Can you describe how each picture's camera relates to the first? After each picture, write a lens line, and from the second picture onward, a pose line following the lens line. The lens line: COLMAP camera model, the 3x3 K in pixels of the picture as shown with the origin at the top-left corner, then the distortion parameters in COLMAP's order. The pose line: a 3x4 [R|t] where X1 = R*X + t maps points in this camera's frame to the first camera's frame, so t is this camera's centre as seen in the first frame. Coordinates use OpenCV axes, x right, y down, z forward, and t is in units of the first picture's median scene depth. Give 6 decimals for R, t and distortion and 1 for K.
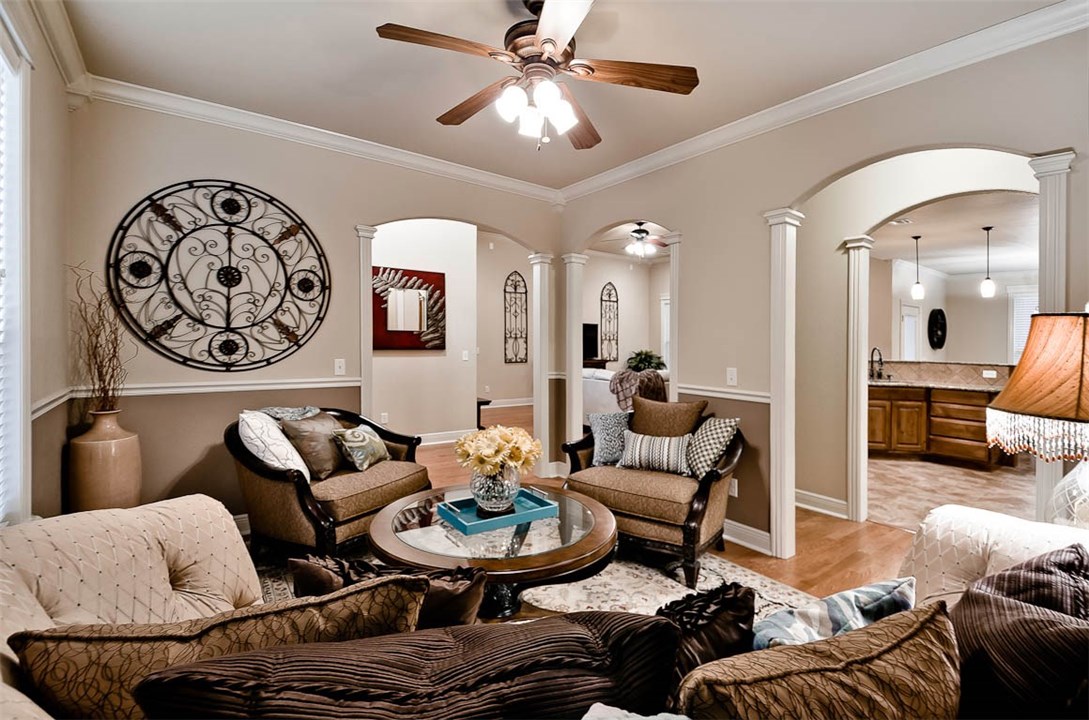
lens RADIAL K [[488.9, 0, 590.1], [0, 488.9, 332.0], [0, 0, 1]] dist [-0.002577, -0.002085]
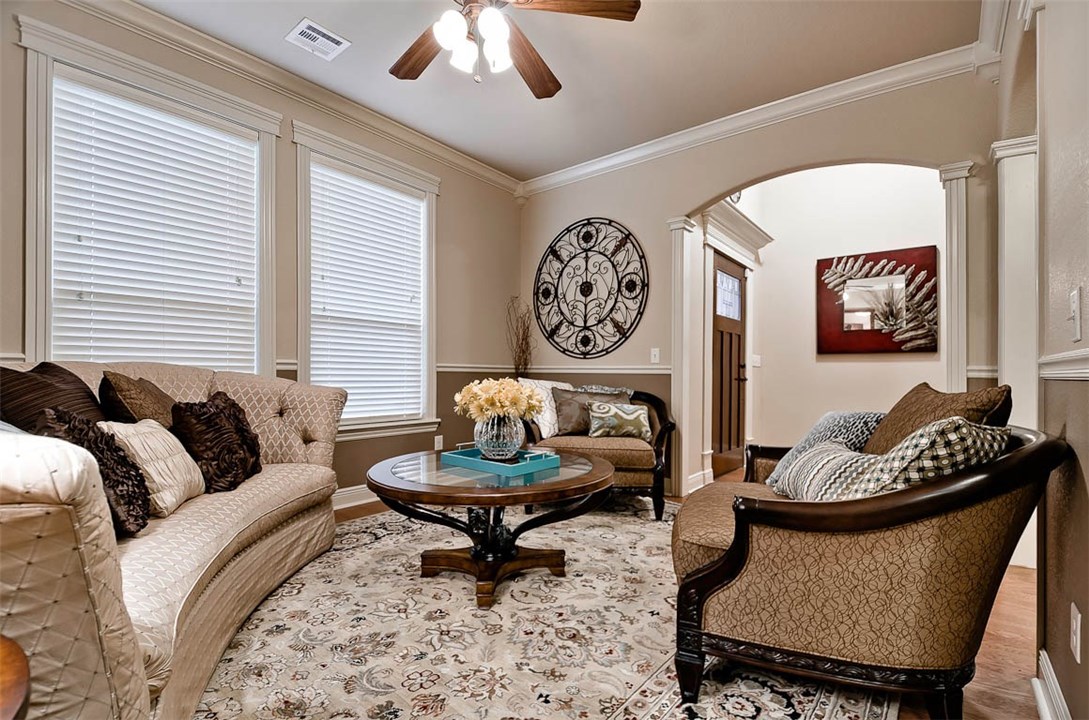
lens RADIAL K [[488.9, 0, 552.5], [0, 488.9, 376.9], [0, 0, 1]] dist [-0.002577, -0.002085]
pose [[0.203480, -0.008636, -0.979041, 0.556967], [0.014019, 0.999884, -0.005906, 0.134396], [0.978979, -0.012524, 0.203577, 0.612622]]
